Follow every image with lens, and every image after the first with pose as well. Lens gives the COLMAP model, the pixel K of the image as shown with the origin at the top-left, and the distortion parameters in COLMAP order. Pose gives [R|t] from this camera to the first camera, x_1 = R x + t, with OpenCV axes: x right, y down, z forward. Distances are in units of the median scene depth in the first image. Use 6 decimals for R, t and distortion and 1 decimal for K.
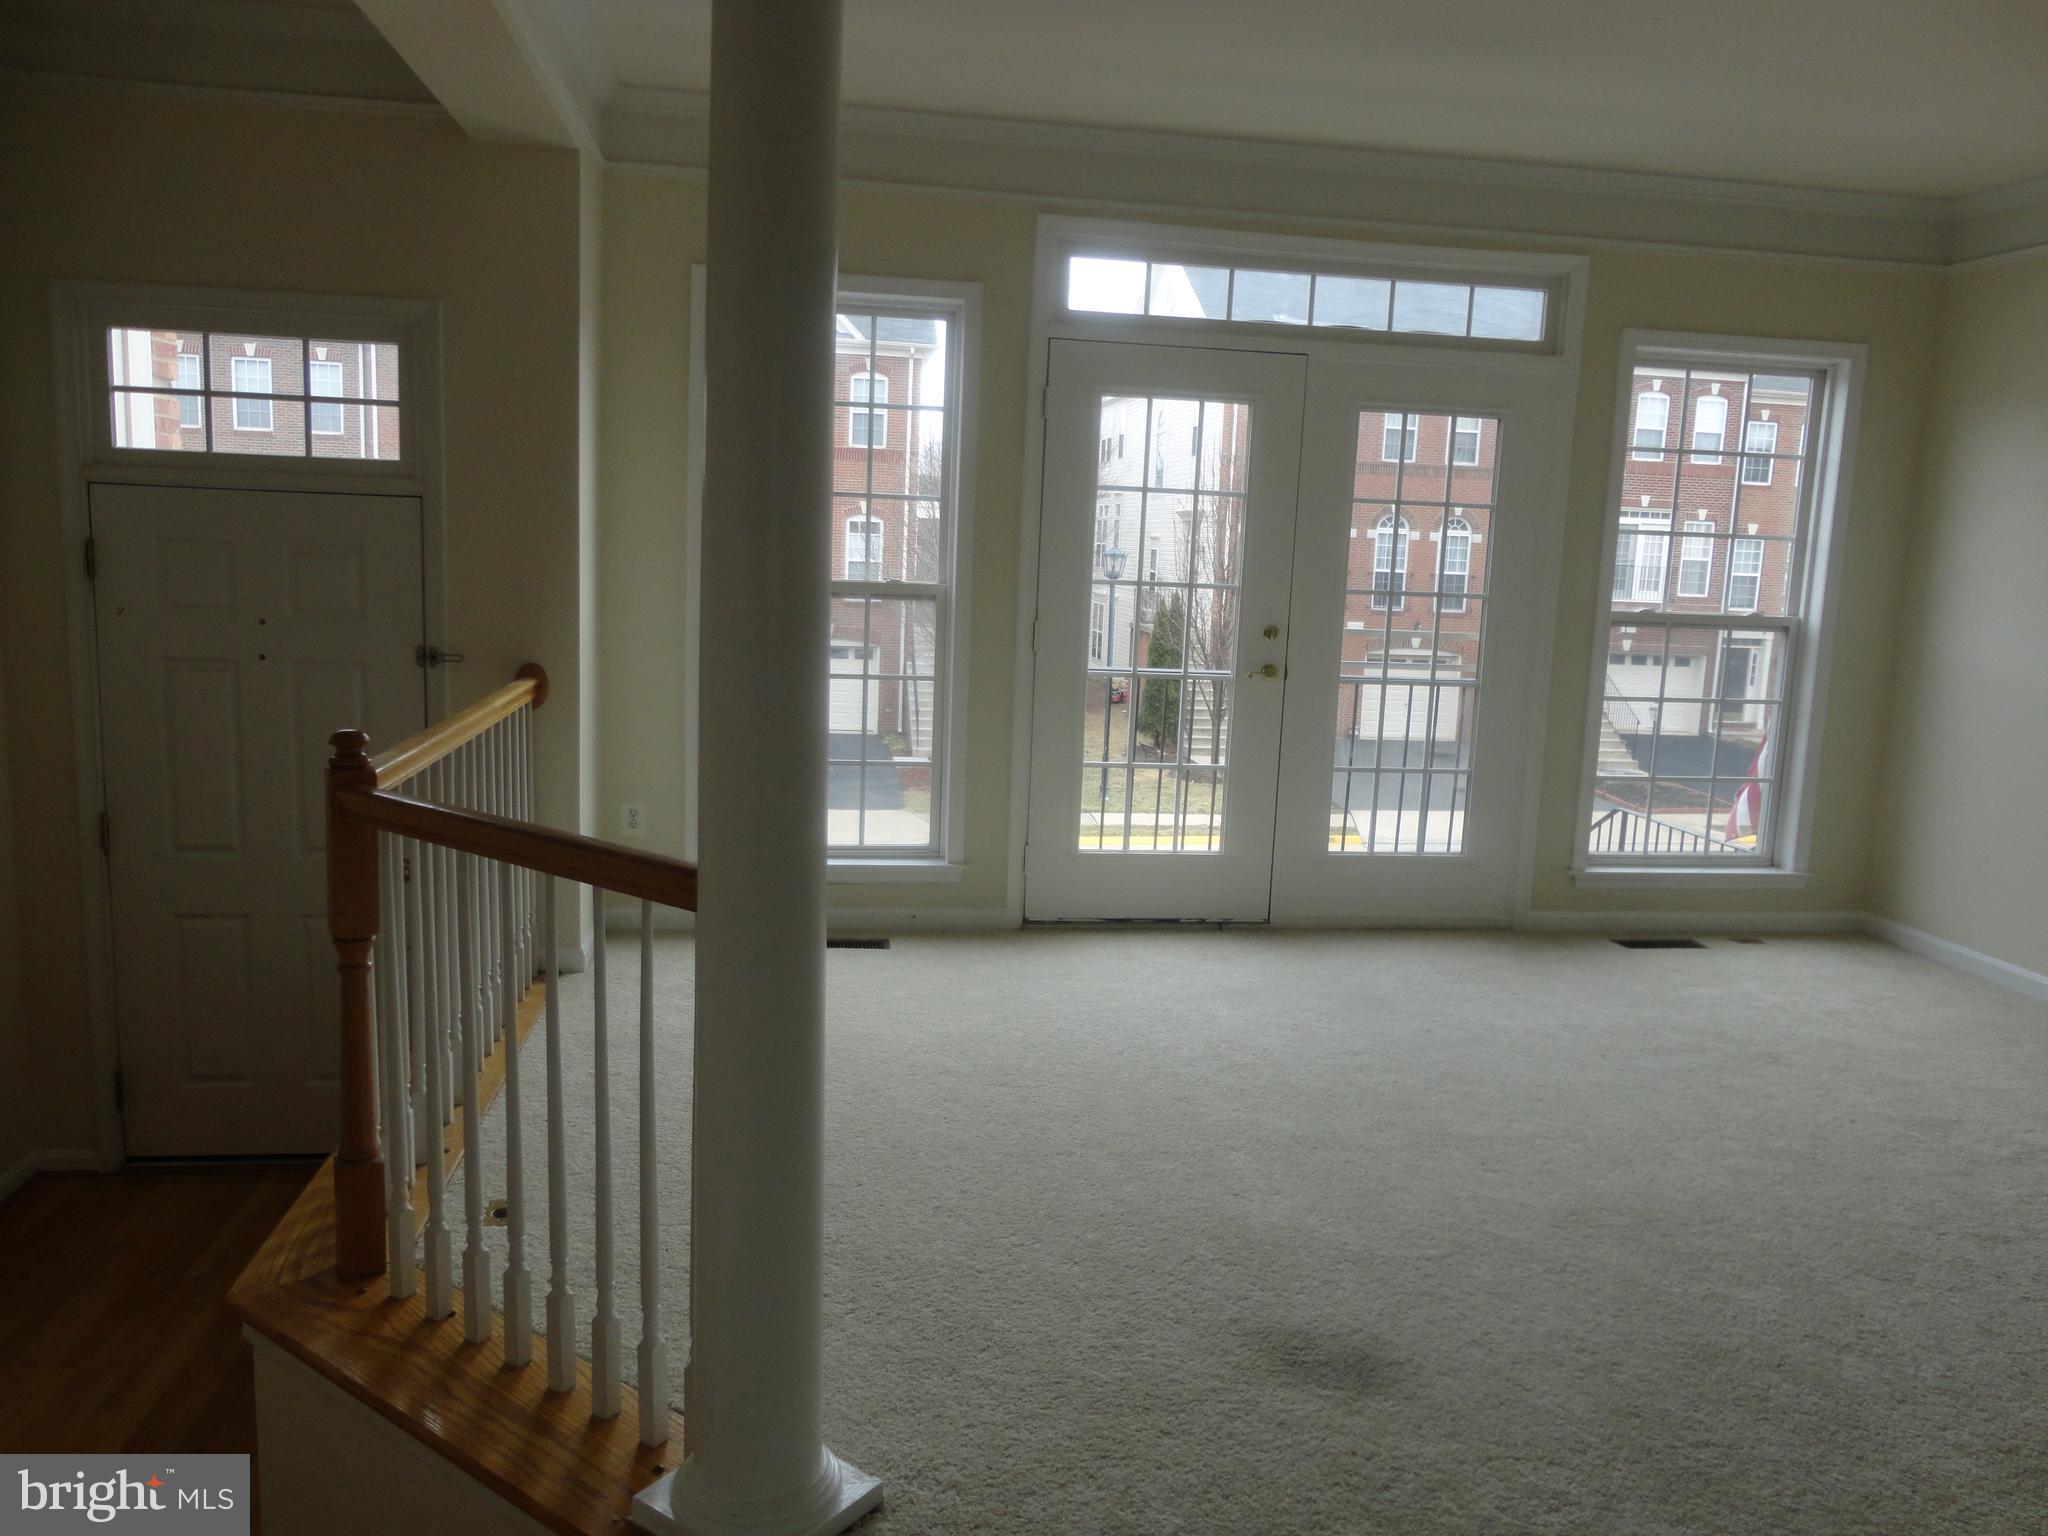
lens RADIAL K [[1536.5, 0, 1030.5], [0, 1536.5, 780.3], [0, 0, 1]] dist [-0.015333, 0.004615]
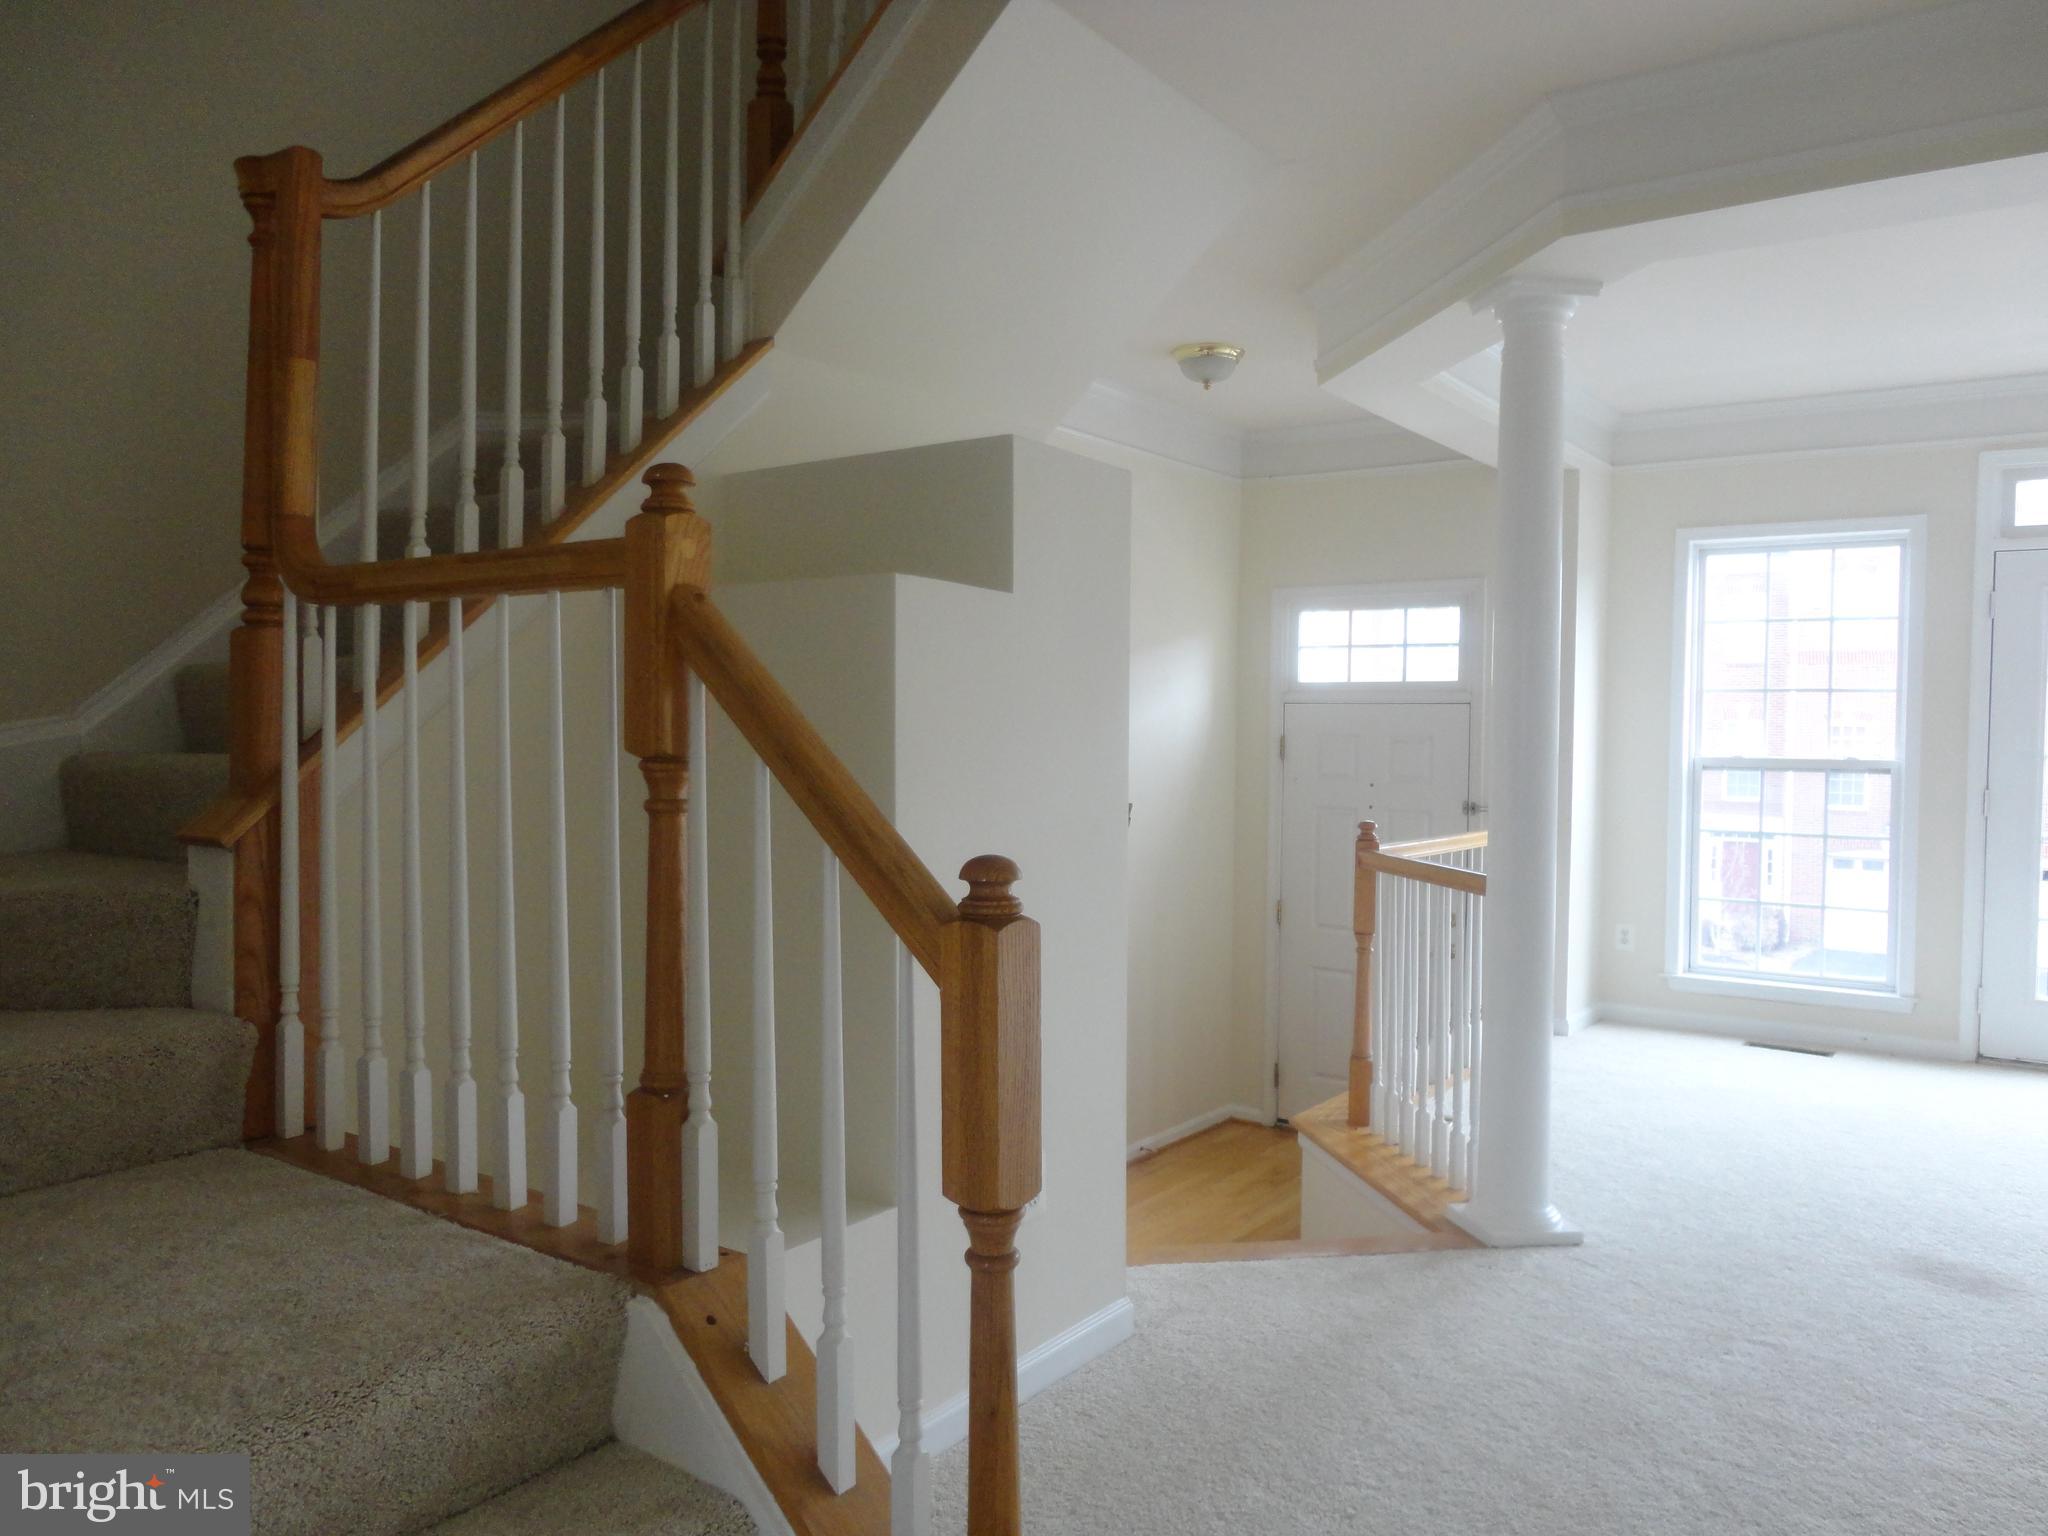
lens RADIAL K [[1536.5, 0, 1025.1], [0, 1536.5, 765.6], [0, 0, 1]] dist [-0.015333, 0.004615]
pose [[0.728922, -0.014424, -0.684445, 0.326794], [-0.090096, 0.989061, -0.116794, 0.095667], [0.678642, 0.146799, 0.719649, -0.396050]]
